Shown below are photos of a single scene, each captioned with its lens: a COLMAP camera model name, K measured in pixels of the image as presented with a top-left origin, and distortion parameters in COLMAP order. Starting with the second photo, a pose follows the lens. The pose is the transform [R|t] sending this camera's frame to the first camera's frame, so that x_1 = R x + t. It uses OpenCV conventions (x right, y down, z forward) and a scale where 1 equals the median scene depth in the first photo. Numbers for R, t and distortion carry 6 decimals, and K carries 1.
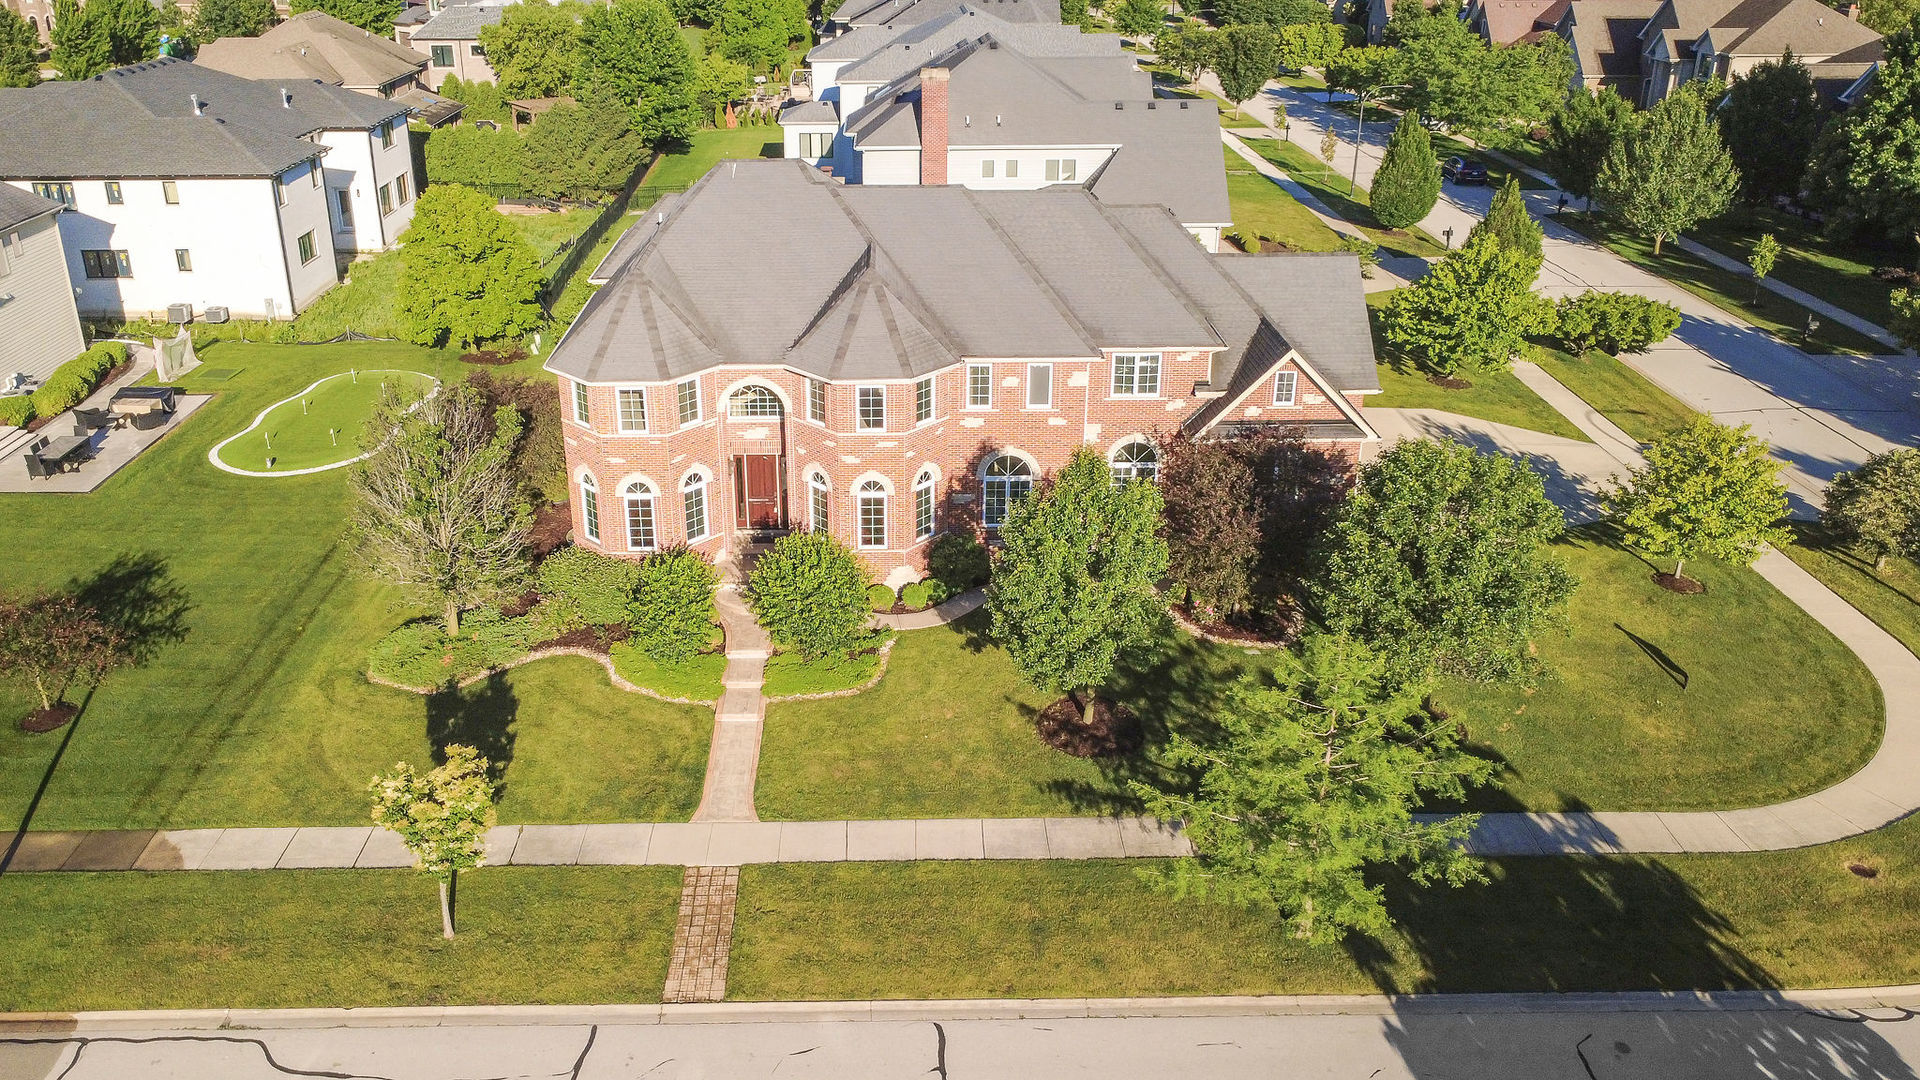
lens RADIAL K [[1429.4, 0, 898.8], [0, 1429.4, 430.7], [0, 0, 1]] dist [0.000269, 0.001689]
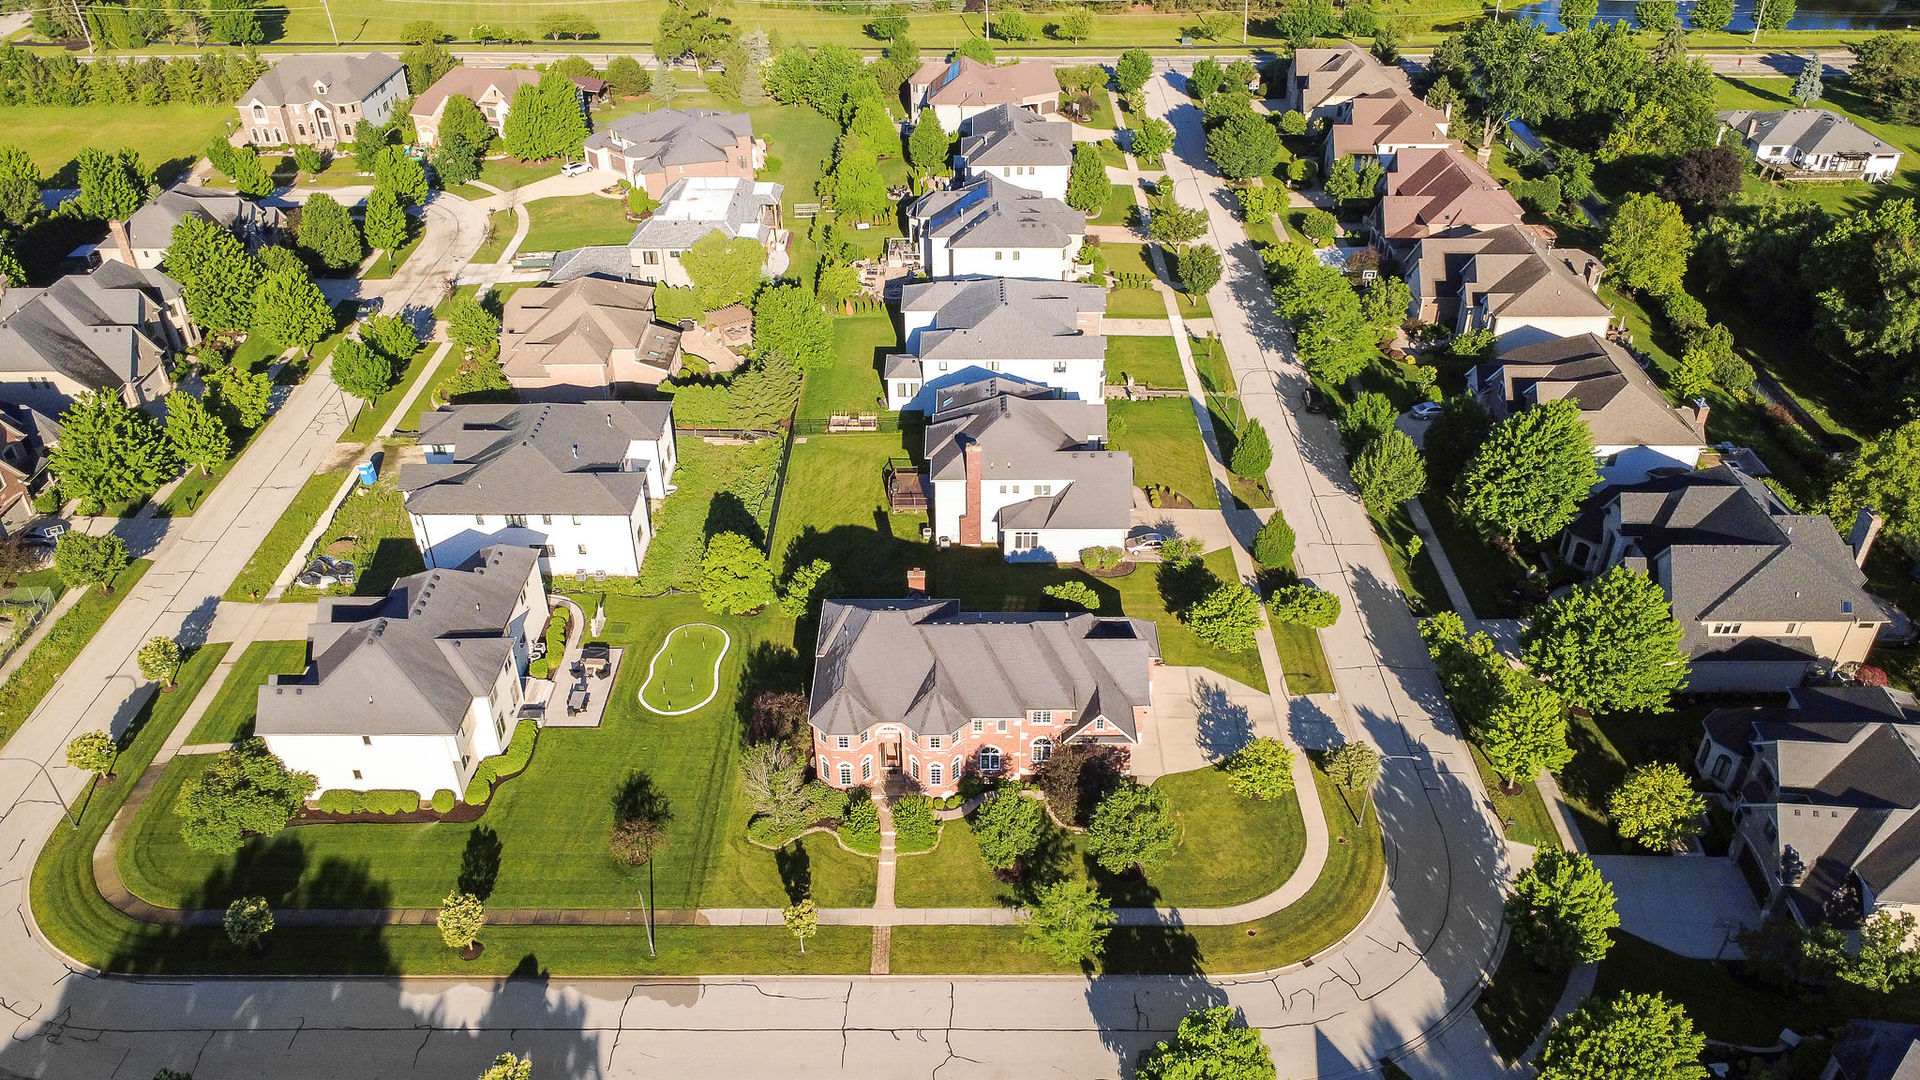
lens RADIAL K [[1391.9, 0, 960.0], [0, 1391.9, 540.0], [0, 0, 1]] dist [0.004151, 0.002546]
pose [[0.999857, 0.006537, -0.015606, 0.063191], [-0.002872, 0.974545, 0.224173, -0.936778], [0.016674, -0.224096, 0.974424, -1.379486]]
